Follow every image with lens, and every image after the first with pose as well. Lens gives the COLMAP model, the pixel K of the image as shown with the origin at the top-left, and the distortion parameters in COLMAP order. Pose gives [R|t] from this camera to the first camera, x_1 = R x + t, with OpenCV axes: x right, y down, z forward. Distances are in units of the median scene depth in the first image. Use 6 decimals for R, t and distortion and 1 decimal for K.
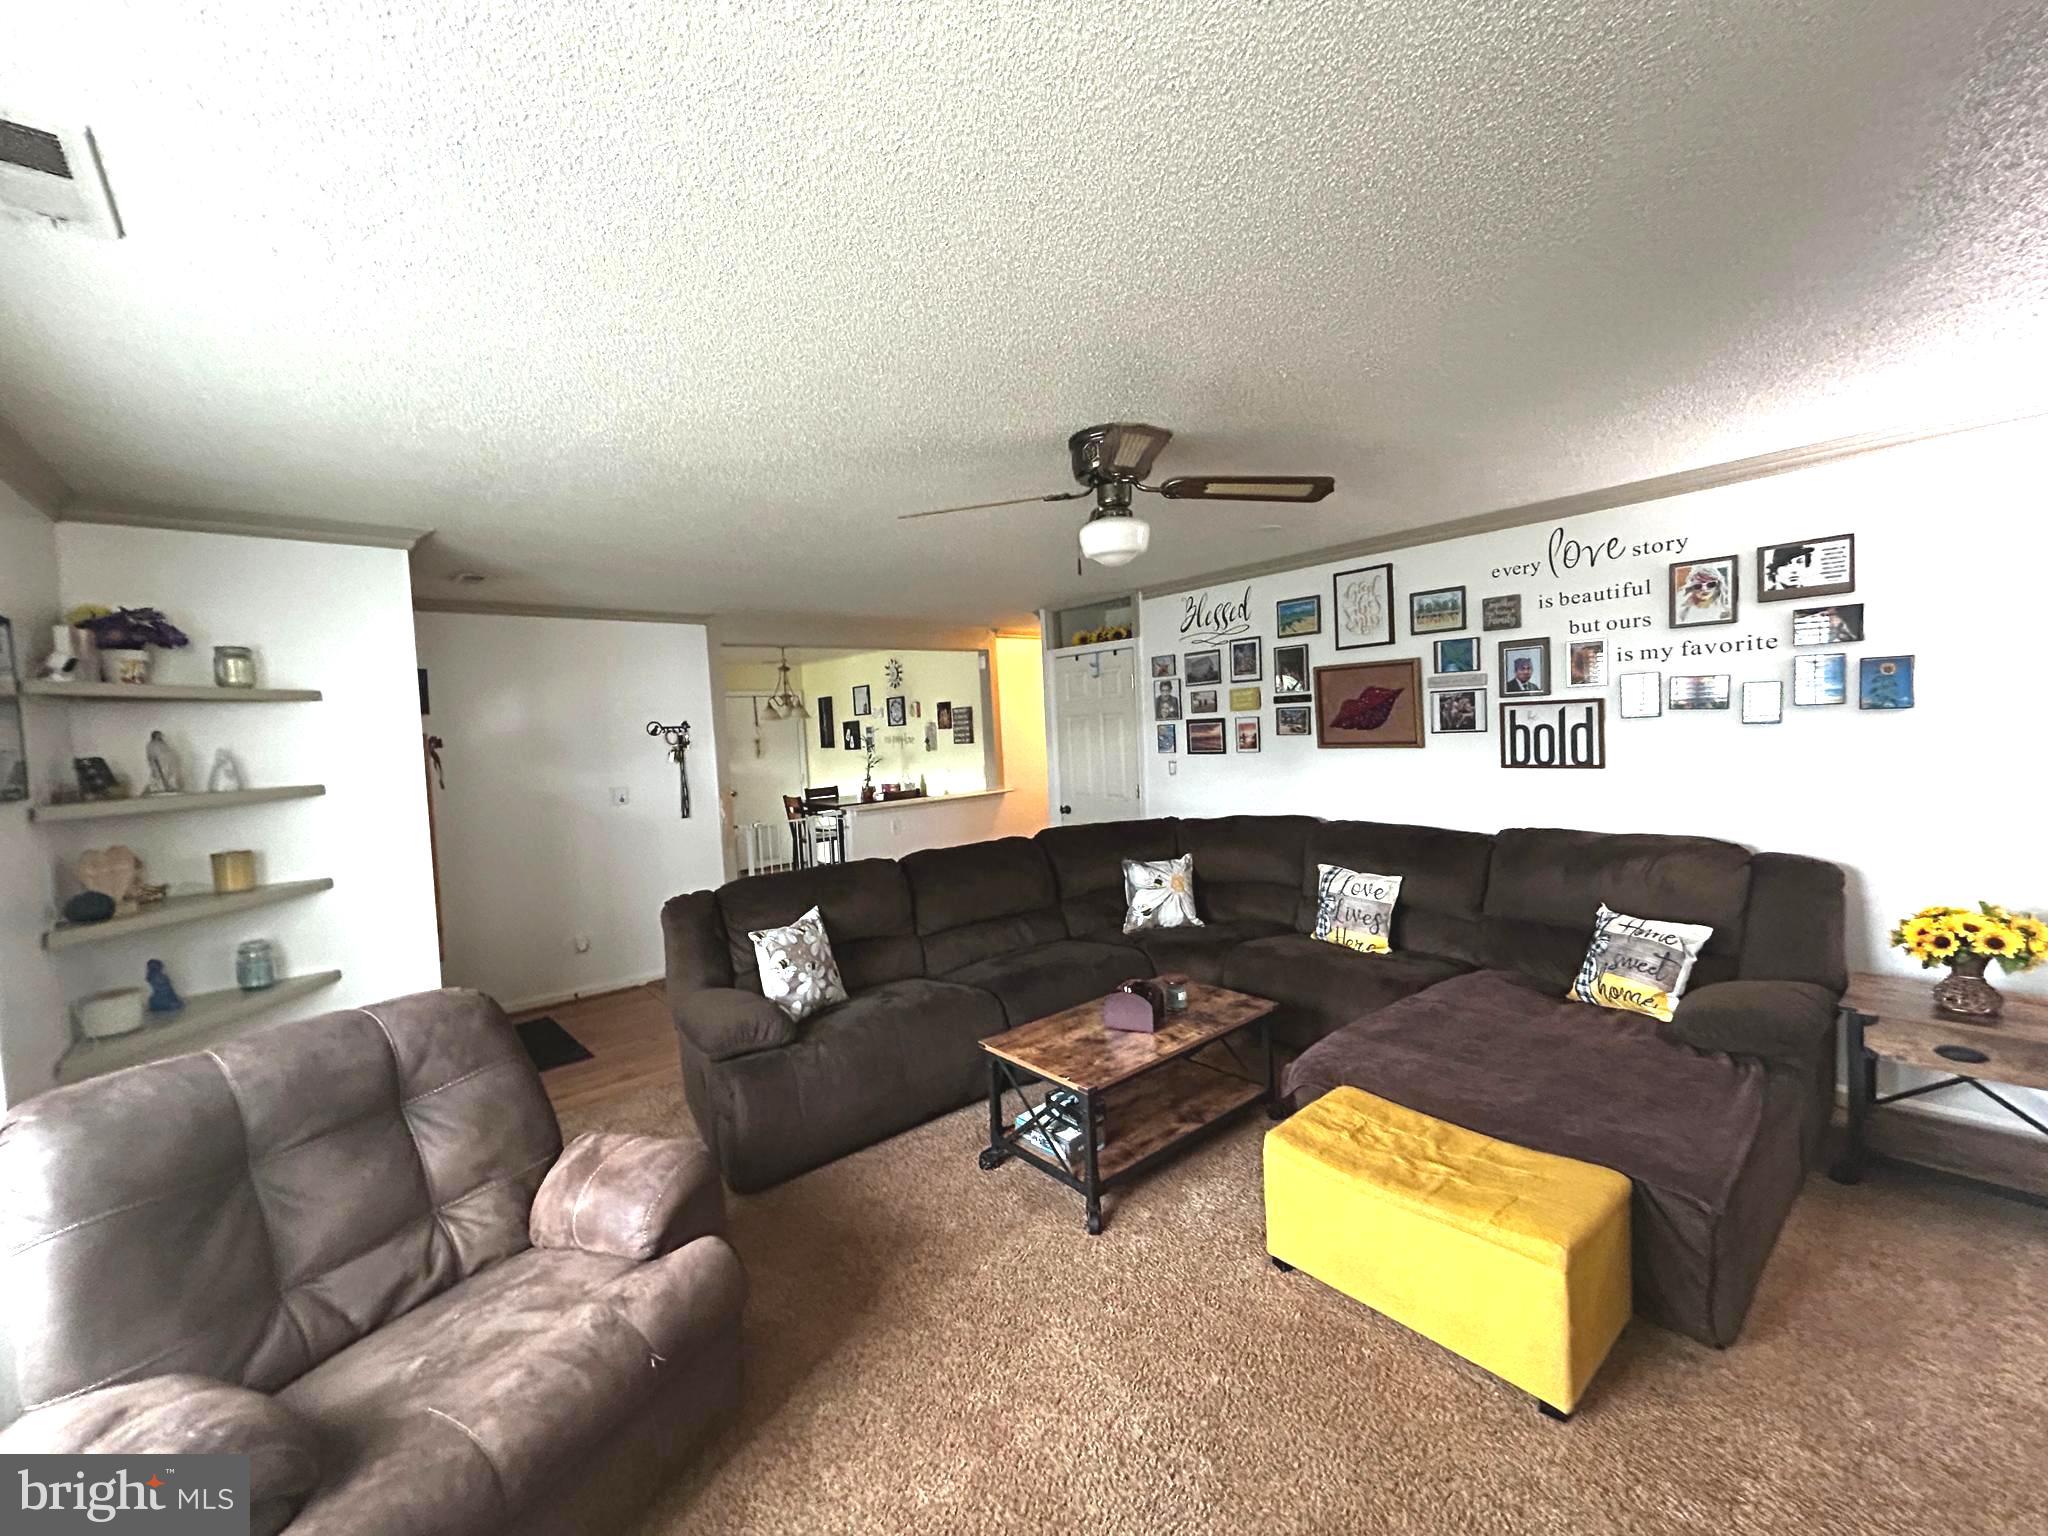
lens RADIAL K [[825.6, 0, 1028.6], [0, 825.6, 771.0], [0, 0, 1]] dist [-0.001346, 0.001644]
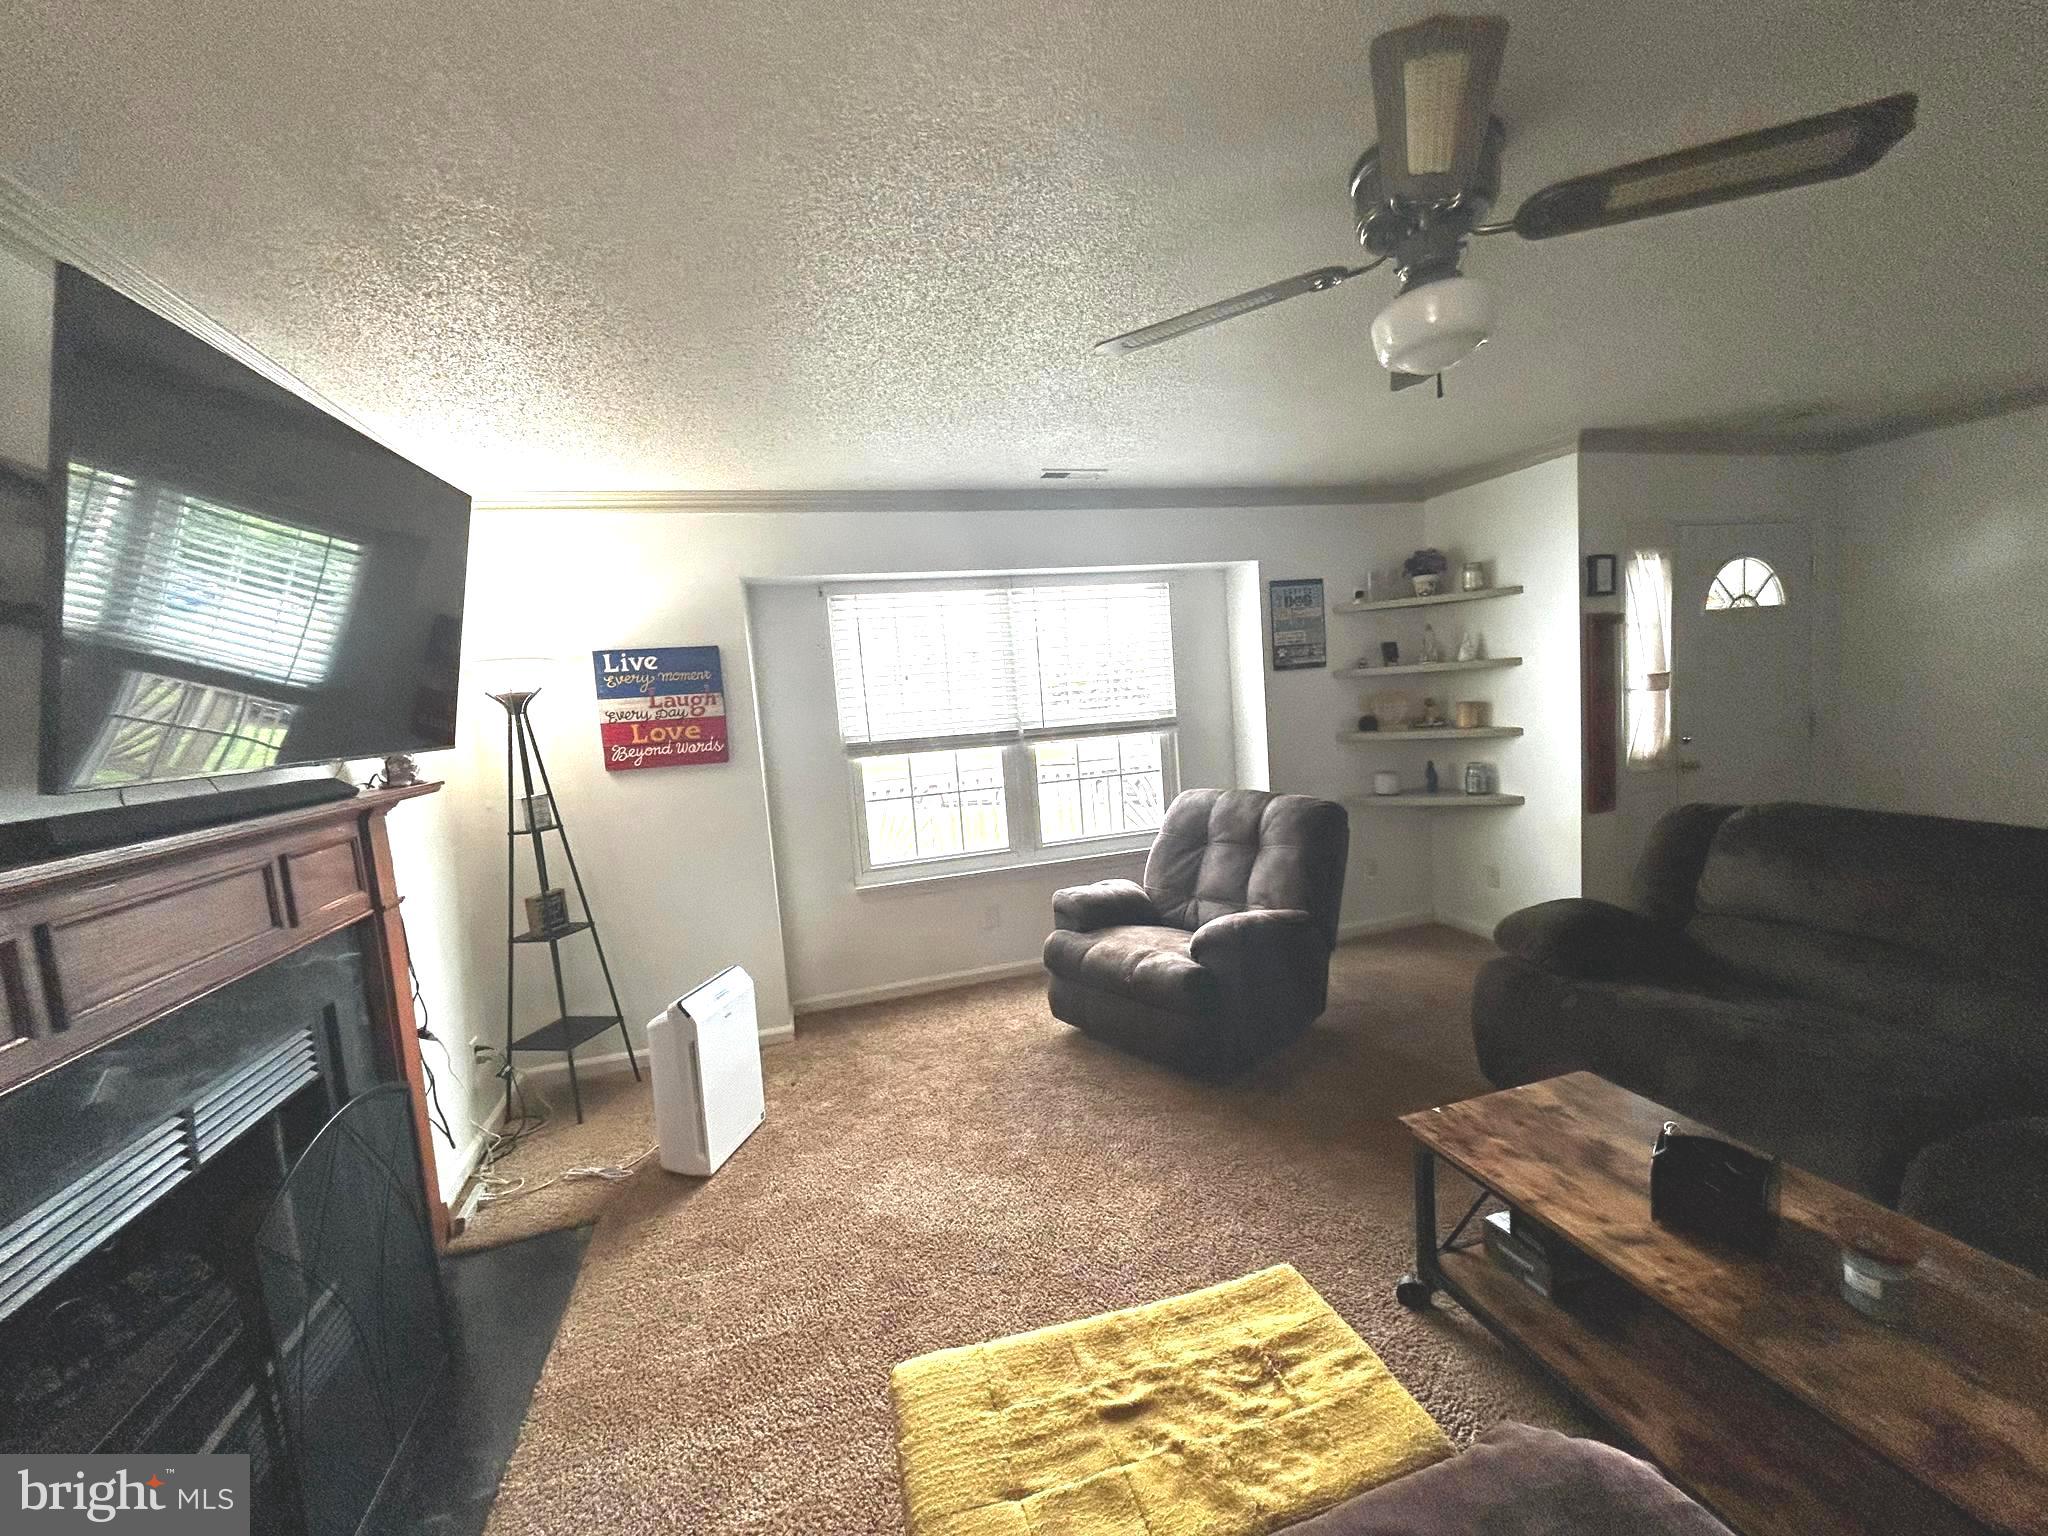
lens RADIAL K [[825.6, 0, 1029.3], [0, 825.6, 780.3], [0, 0, 1]] dist [-0.001346, 0.001644]
pose [[-0.407705, 0.178766, -0.895444, 0.542449], [0.047541, 0.983474, 0.174694, -0.045018], [0.911875, 0.028653, -0.409466, 0.643518]]
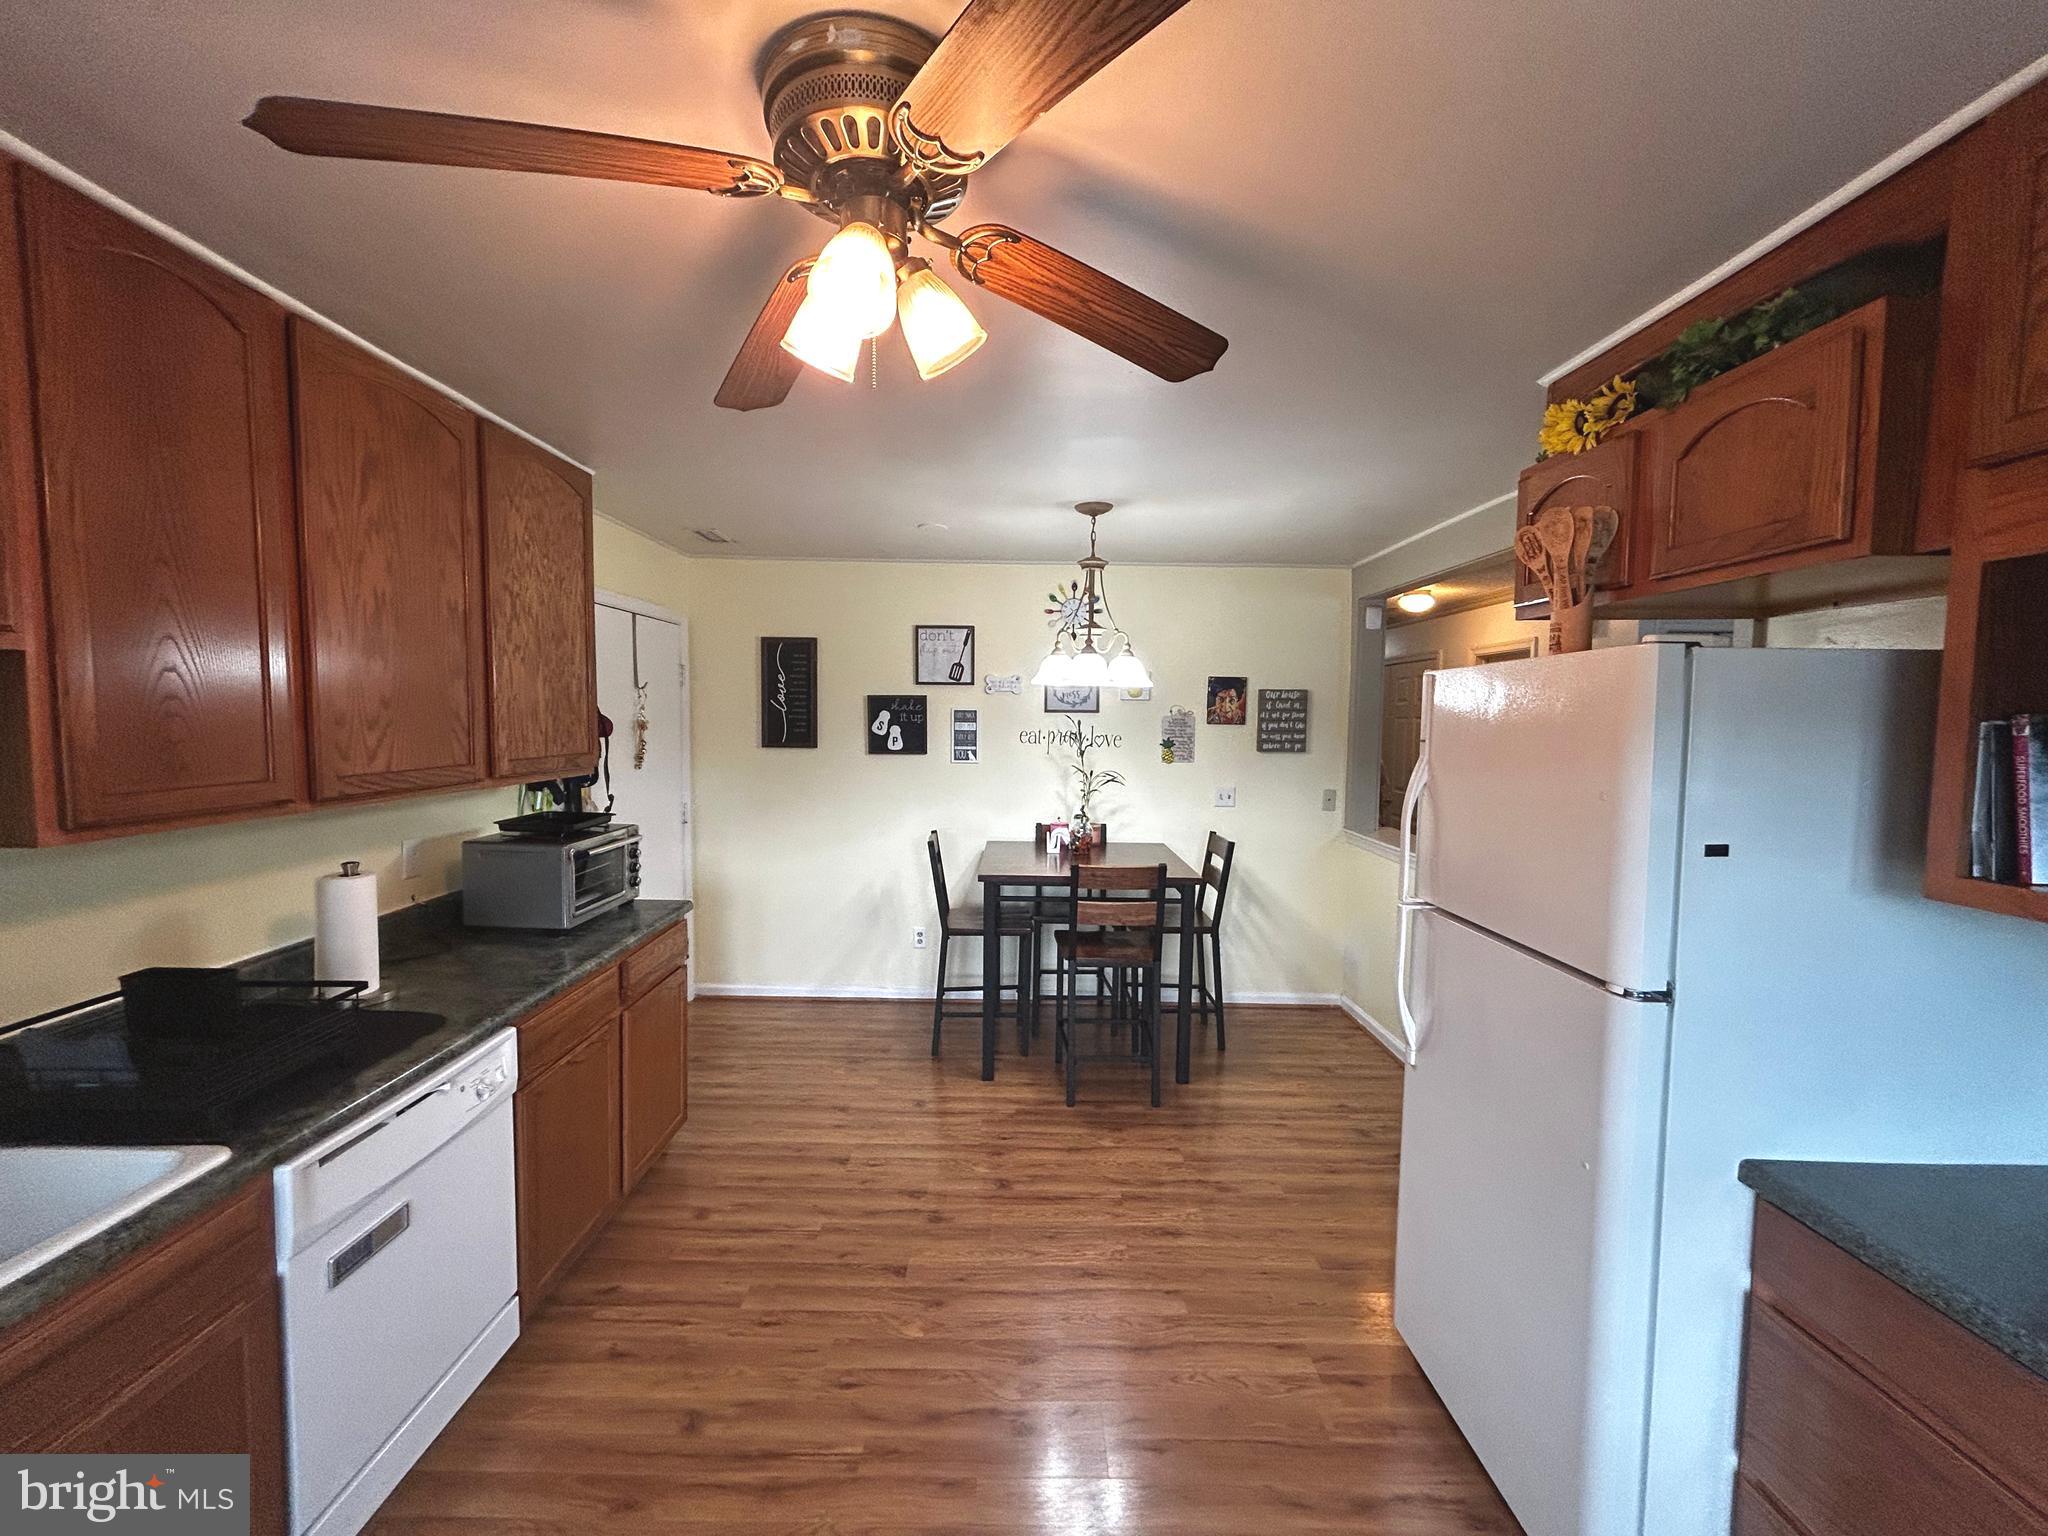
lens RADIAL K [[825.6, 0, 1021.6], [0, 825.6, 767.5], [0, 0, 1]] dist [-0.001346, 0.001644]
pose [[0.661955, 0.011573, 0.749454, -1.269490], [-0.003269, 0.999916, -0.012553, -0.029601], [-0.749537, 0.005860, 0.661937, 1.511094]]
